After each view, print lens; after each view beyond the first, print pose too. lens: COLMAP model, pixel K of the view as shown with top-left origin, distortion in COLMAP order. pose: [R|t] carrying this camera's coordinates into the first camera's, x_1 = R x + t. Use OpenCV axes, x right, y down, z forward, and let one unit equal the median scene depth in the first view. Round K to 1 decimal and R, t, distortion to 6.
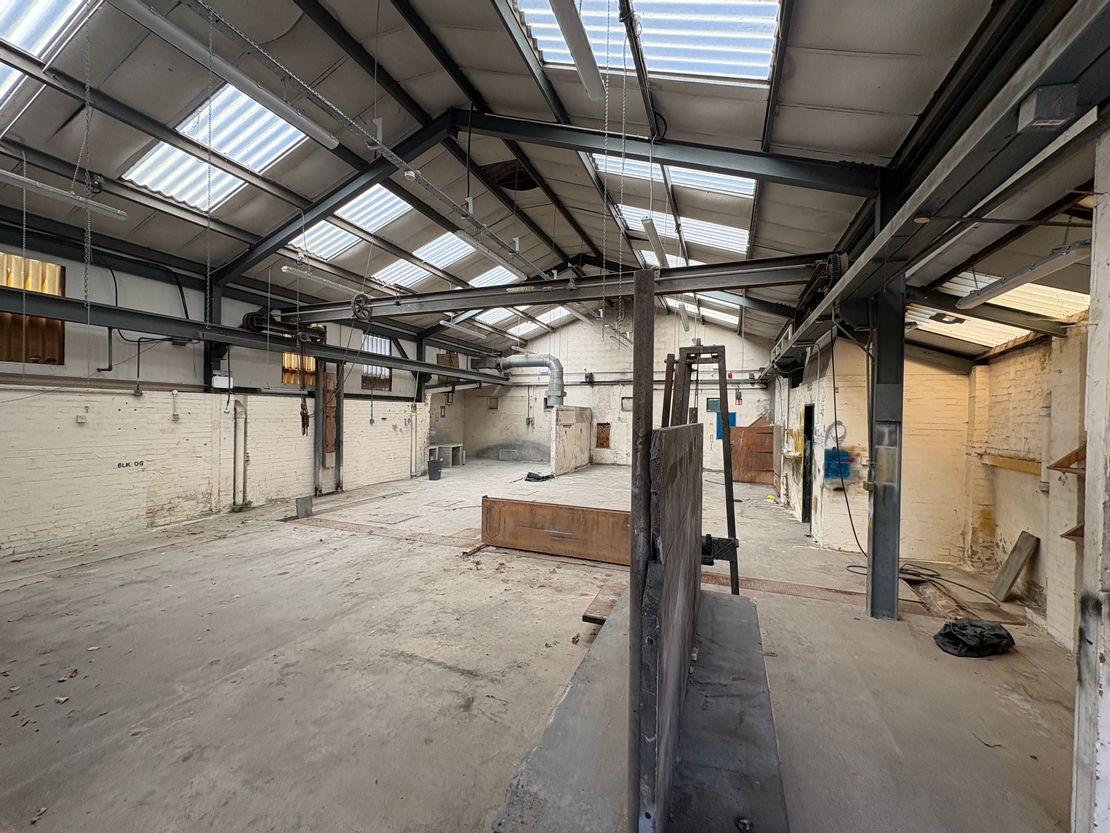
lens RADIAL K [[441.8, 0, 555.0], [0, 441.8, 416.5], [0, 0, 1]] dist [0.000056, 0.000320]
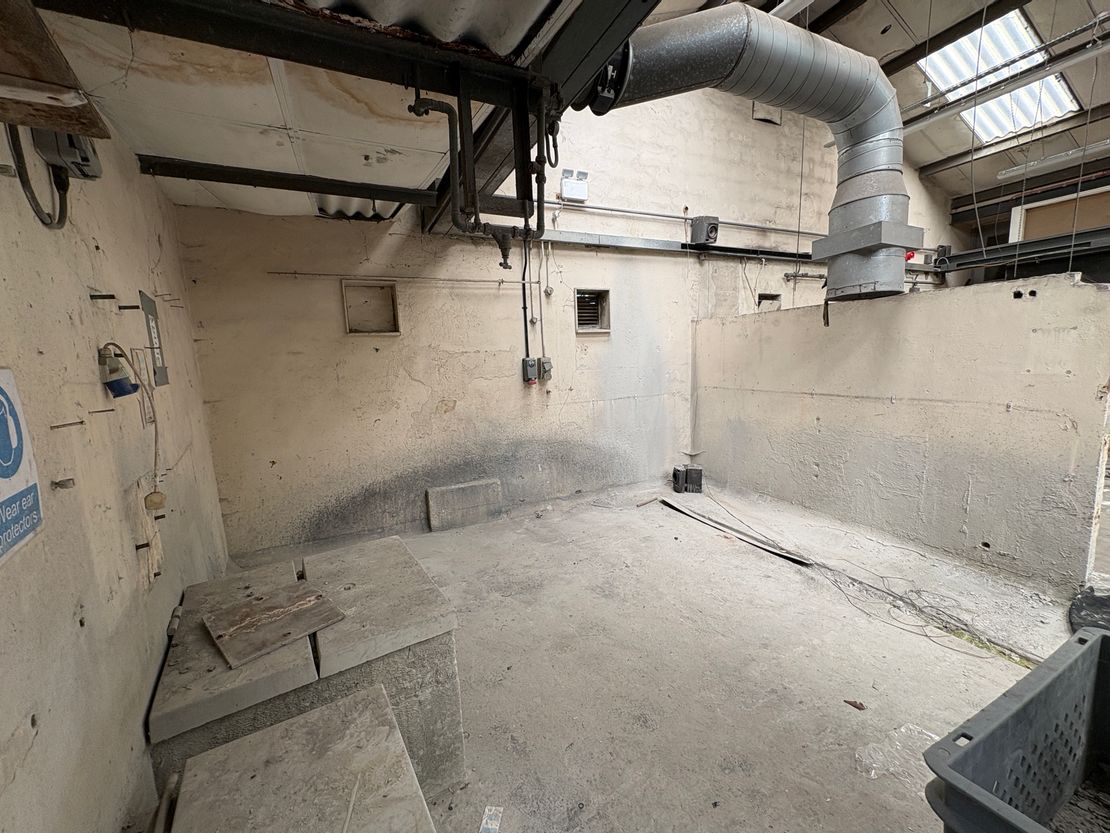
lens RADIAL K [[441.8, 0, 555.0], [0, 441.8, 416.5], [0, 0, 1]] dist [0.000056, 0.000320]
pose [[0.688424, -0.143051, 0.711062, -0.401188], [0.049646, 0.987352, 0.150570, -0.004822], [-0.723607, -0.068355, 0.686819, 1.239591]]
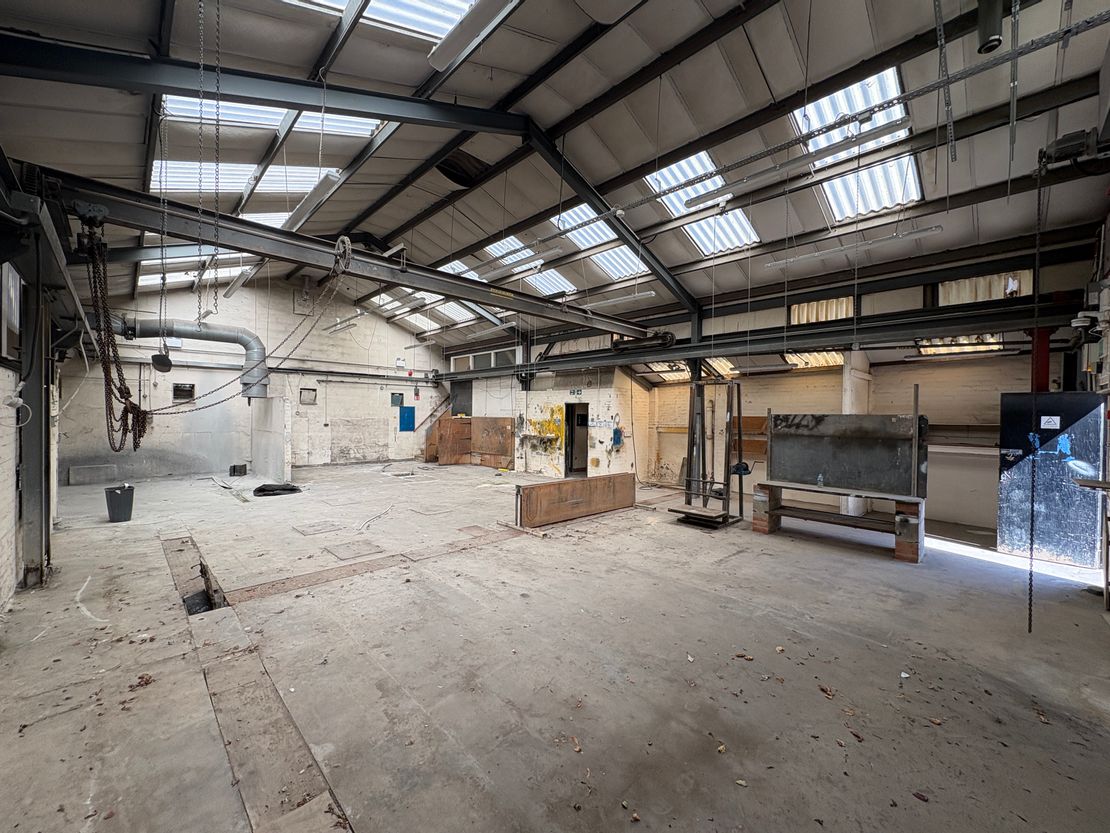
lens RADIAL K [[441.8, 0, 555.0], [0, 441.8, 416.5], [0, 0, 1]] dist [0.000056, 0.000320]
pose [[0.414412, -0.014302, 0.909977, -0.626803], [0.000405, 0.999879, 0.015531, -0.002428], [-0.910089, -0.006068, 0.414368, 0.272228]]
